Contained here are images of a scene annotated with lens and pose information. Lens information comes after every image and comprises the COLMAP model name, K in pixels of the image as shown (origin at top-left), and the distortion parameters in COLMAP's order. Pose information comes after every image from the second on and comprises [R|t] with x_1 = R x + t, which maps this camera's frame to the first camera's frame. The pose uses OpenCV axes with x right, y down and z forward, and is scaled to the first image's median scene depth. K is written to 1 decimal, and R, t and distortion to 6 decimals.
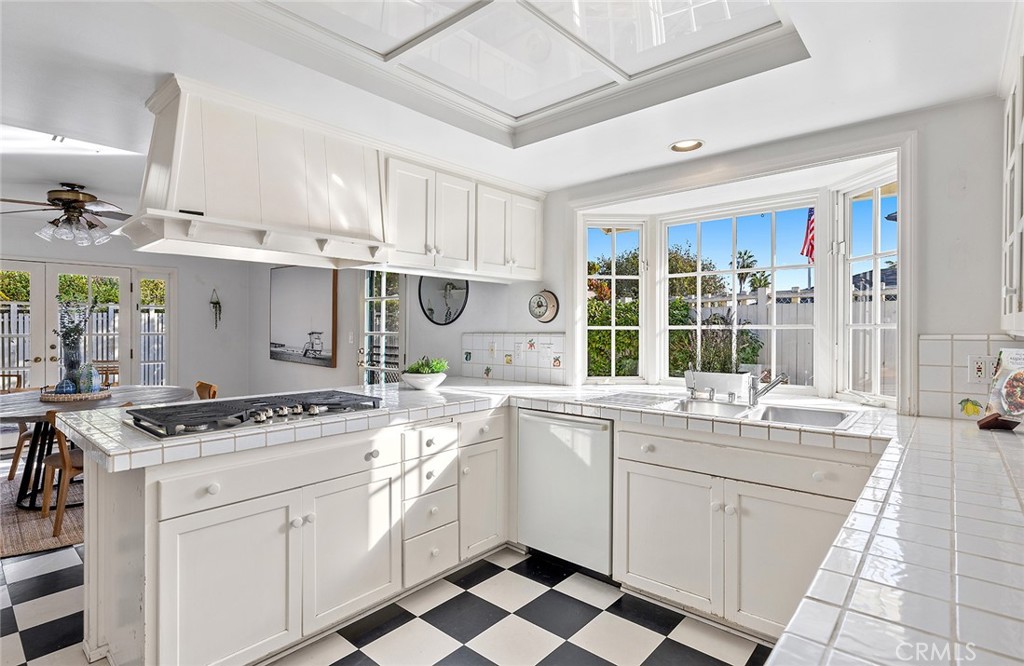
lens RADIAL K [[500.5, 0, 534.6], [0, 500.5, 330.2], [0, 0, 1]] dist [-0.003665, 0.000931]
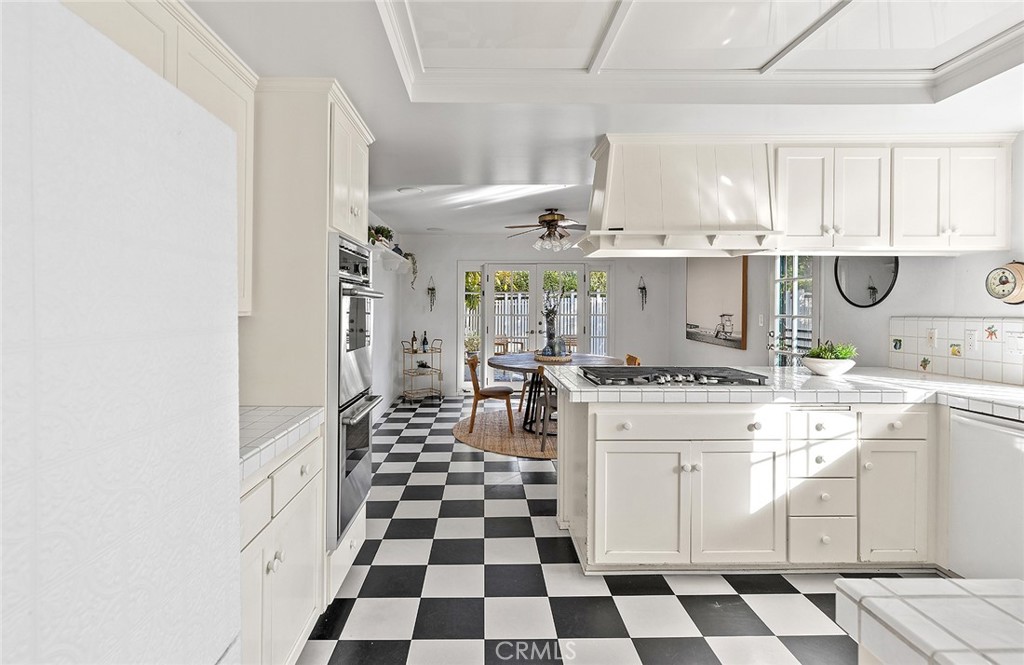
lens RADIAL K [[523.9, 0, 489.4], [0, 523.9, 309.7], [0, 0, 1]] dist [-0.002218, 0.000201]
pose [[0.651669, 0.000869, -0.758503, 0.107847], [-0.004196, 0.999988, -0.002459, -0.001522], [0.758492, 0.004785, 0.651665, -0.124582]]
